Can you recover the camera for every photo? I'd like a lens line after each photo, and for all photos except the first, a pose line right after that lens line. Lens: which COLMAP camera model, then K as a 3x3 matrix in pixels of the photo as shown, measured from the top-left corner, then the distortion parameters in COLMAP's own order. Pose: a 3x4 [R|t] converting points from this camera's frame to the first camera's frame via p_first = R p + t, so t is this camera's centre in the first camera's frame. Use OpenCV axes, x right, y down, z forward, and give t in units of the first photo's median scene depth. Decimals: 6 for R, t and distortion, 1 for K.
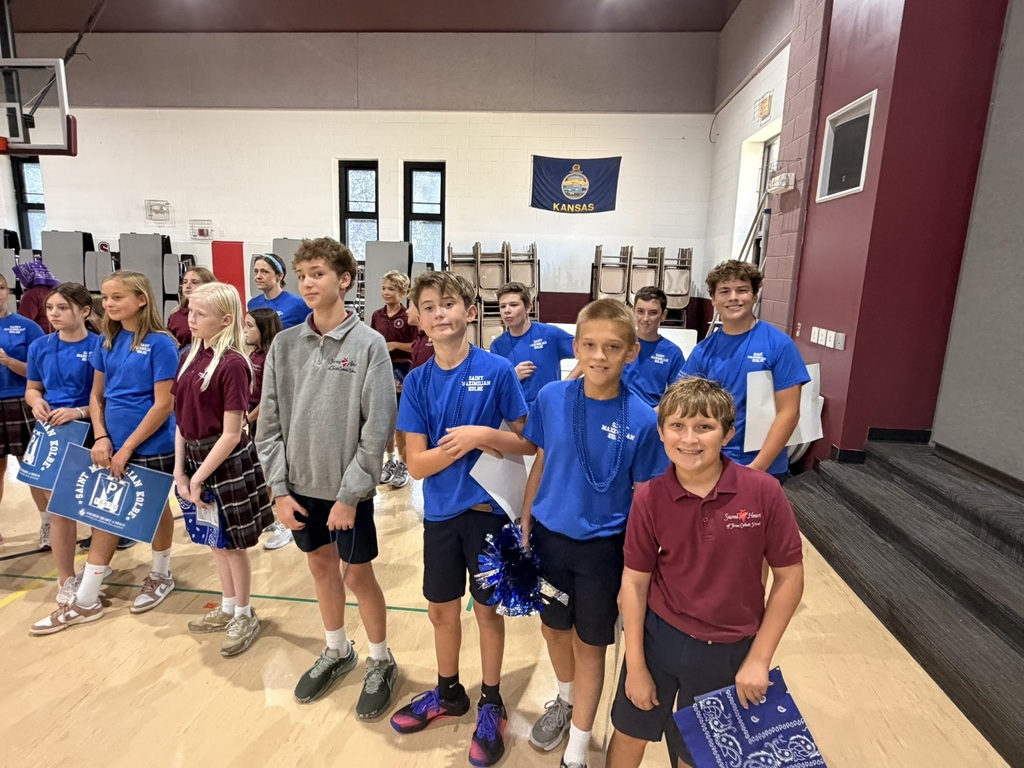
lens RADIAL K [[628.0, 0, 511.7], [0, 628.0, 386.6], [0, 0, 1]] dist [0.021135, 0.002196]
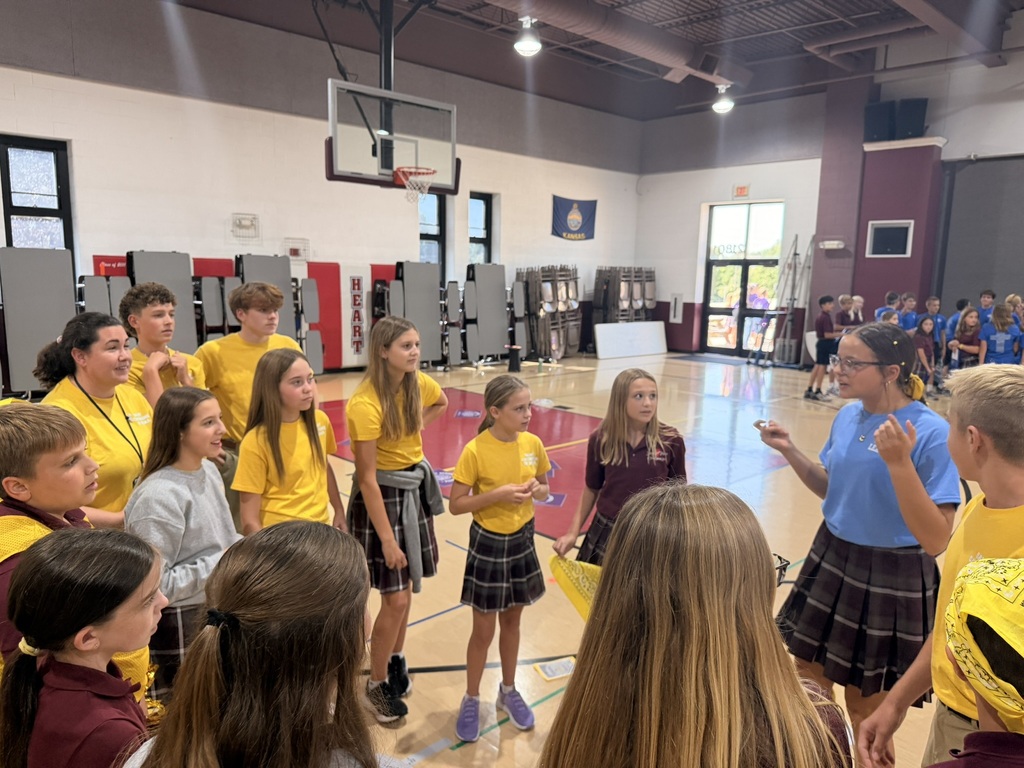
lens RADIAL K [[719.3, 0, 516.2], [0, 719.3, 385.9], [0, 0, 1]] dist [0.006765, -0.007631]
pose [[0.672037, -0.127873, 0.729394, -1.095885], [0.139890, 0.989165, 0.044525, -0.063033], [-0.727185, 0.072112, 0.682644, 0.101652]]
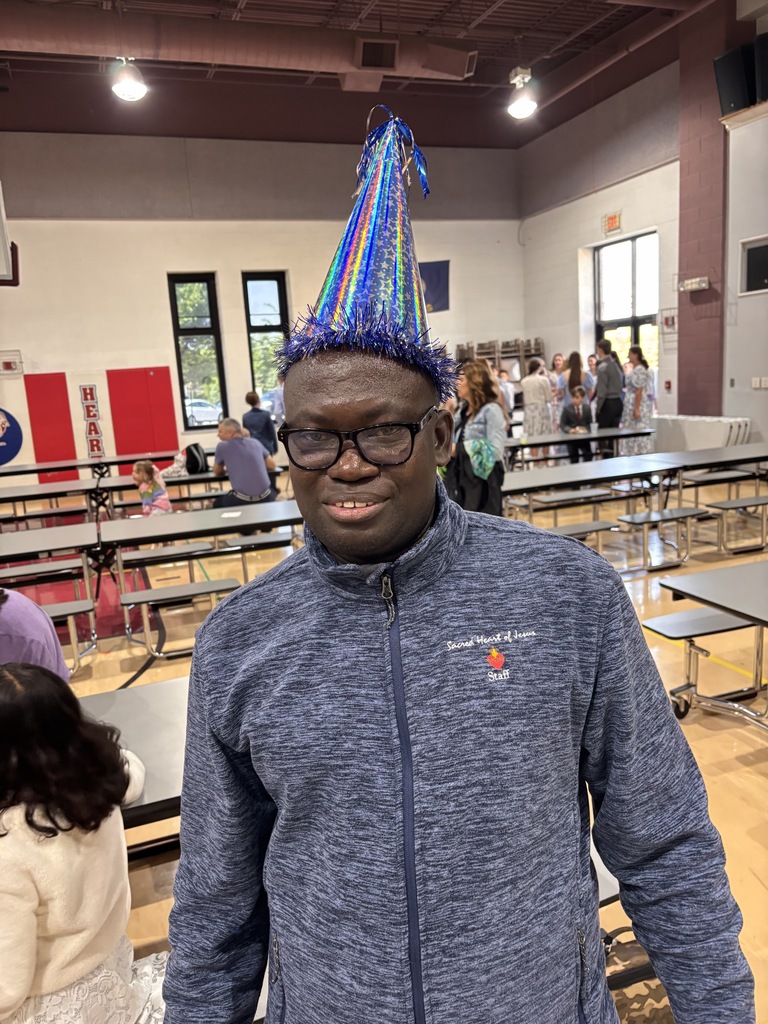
lens RADIAL K [[771.2, 0, 387.6], [0, 771.2, 507.0], [0, 0, 1]] dist [-0.011989, 0.000480]
pose [[0.902417, -0.159346, 0.400316, -0.500779], [0.168212, 0.985663, 0.013150, 0.011528], [-0.396672, 0.055472, 0.916283, -0.126031]]
